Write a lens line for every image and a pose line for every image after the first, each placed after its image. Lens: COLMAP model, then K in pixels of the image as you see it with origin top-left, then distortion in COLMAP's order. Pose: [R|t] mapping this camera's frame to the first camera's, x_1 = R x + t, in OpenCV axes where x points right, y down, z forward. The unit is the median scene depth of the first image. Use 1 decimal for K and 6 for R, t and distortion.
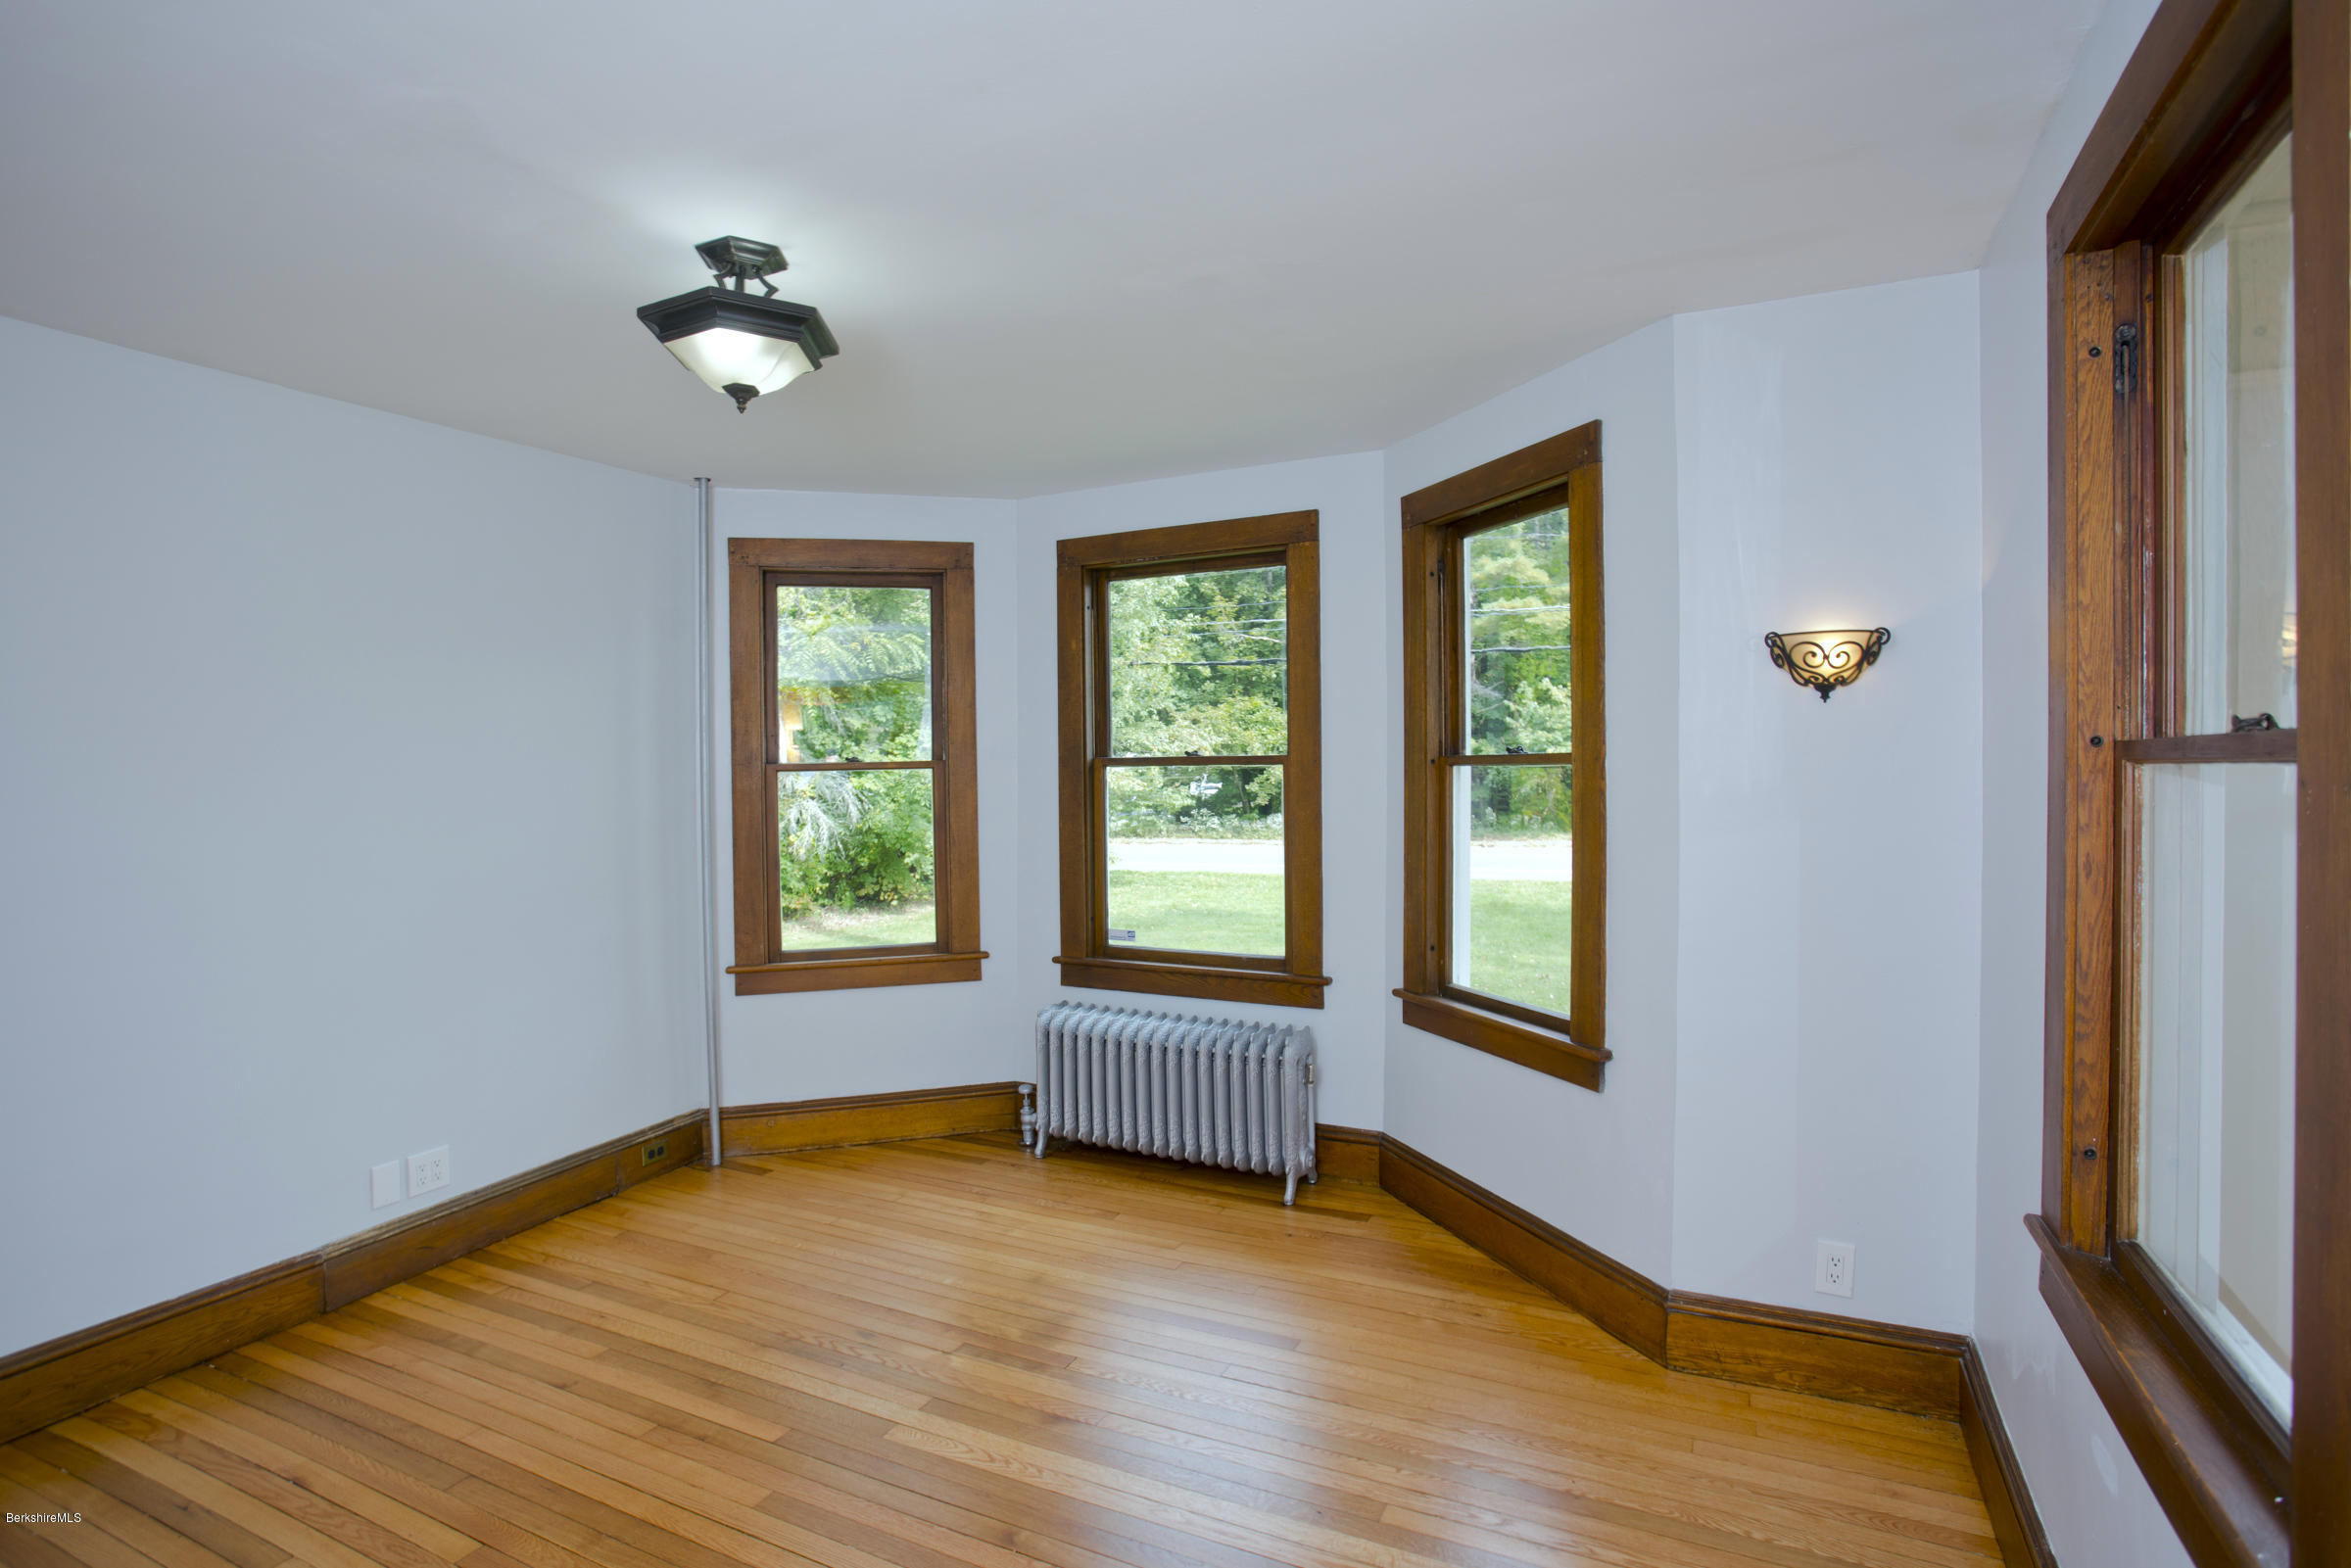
lens RADIAL K [[1164.4, 0, 1173.0], [0, 1164.4, 773.4], [0, 0, 1]] dist [-0.058136, 0.025567]
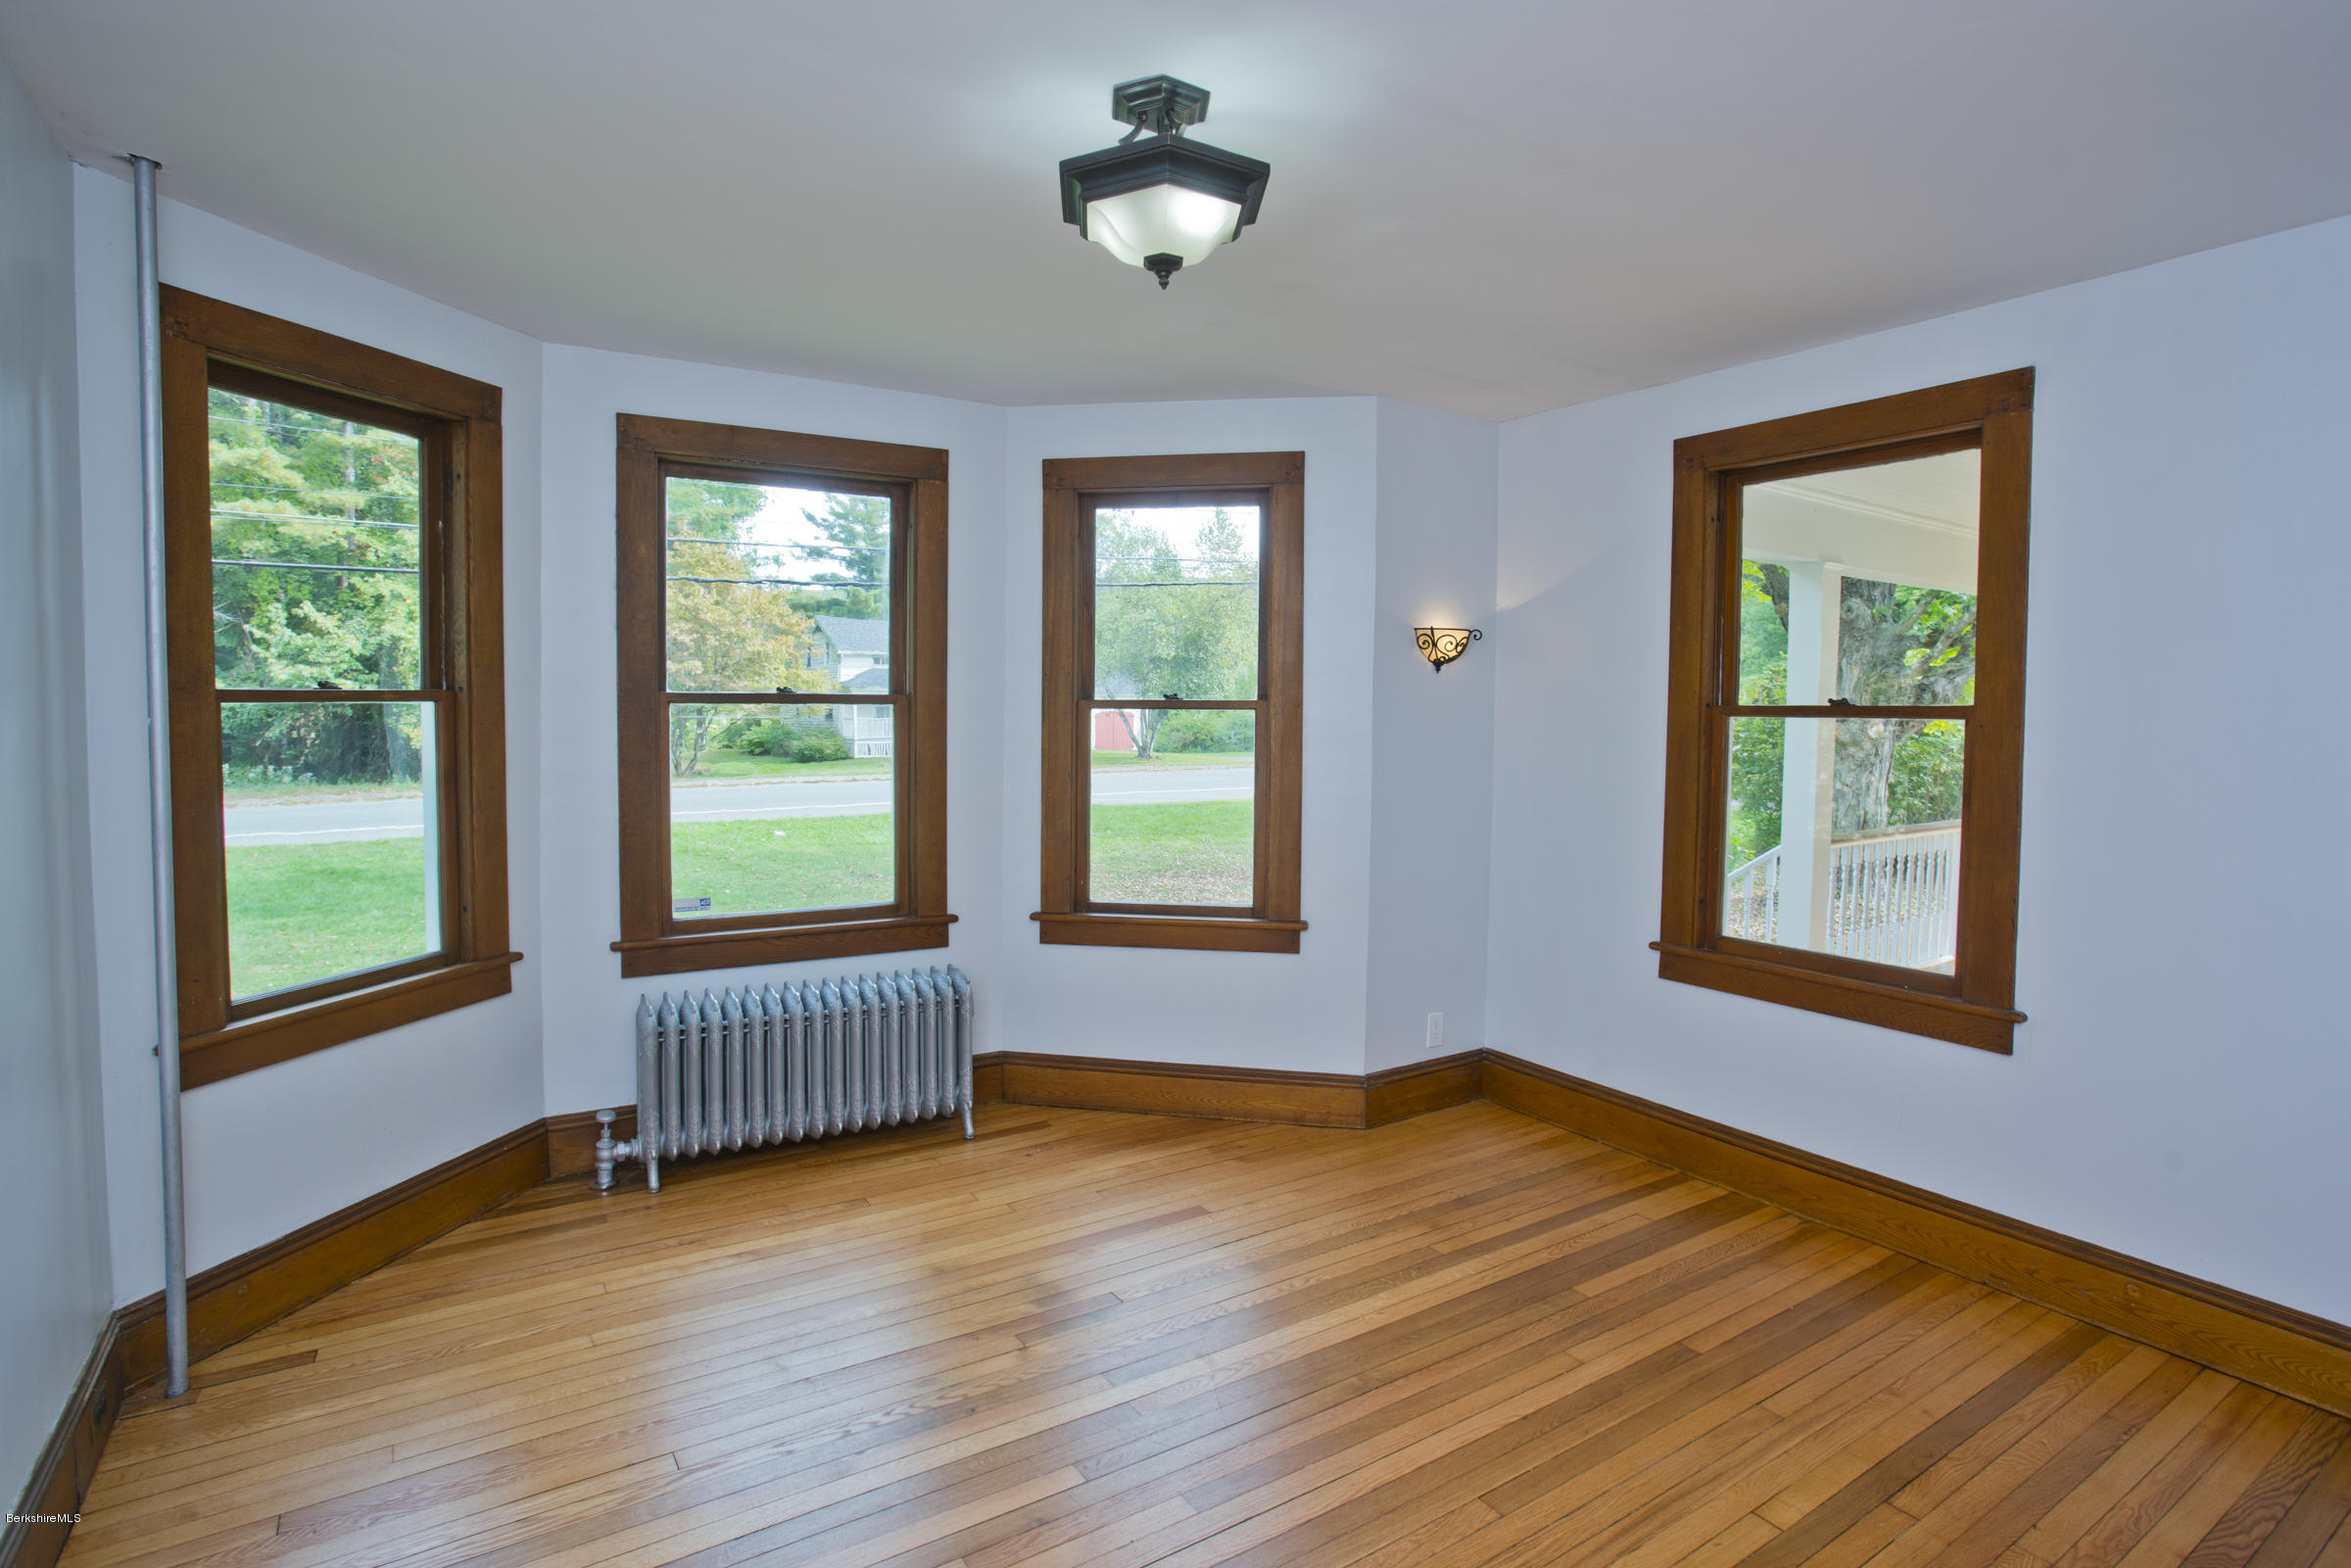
lens RADIAL K [[1164.4, 0, 1173.0], [0, 1164.4, 773.4], [0, 0, 1]] dist [-0.058136, 0.025567]
pose [[0.522356, -0.032989, 0.852089, -0.661014], [-0.009115, 0.998978, 0.044263, 0.005000], [-0.852679, -0.030888, 0.521521, 0.322183]]
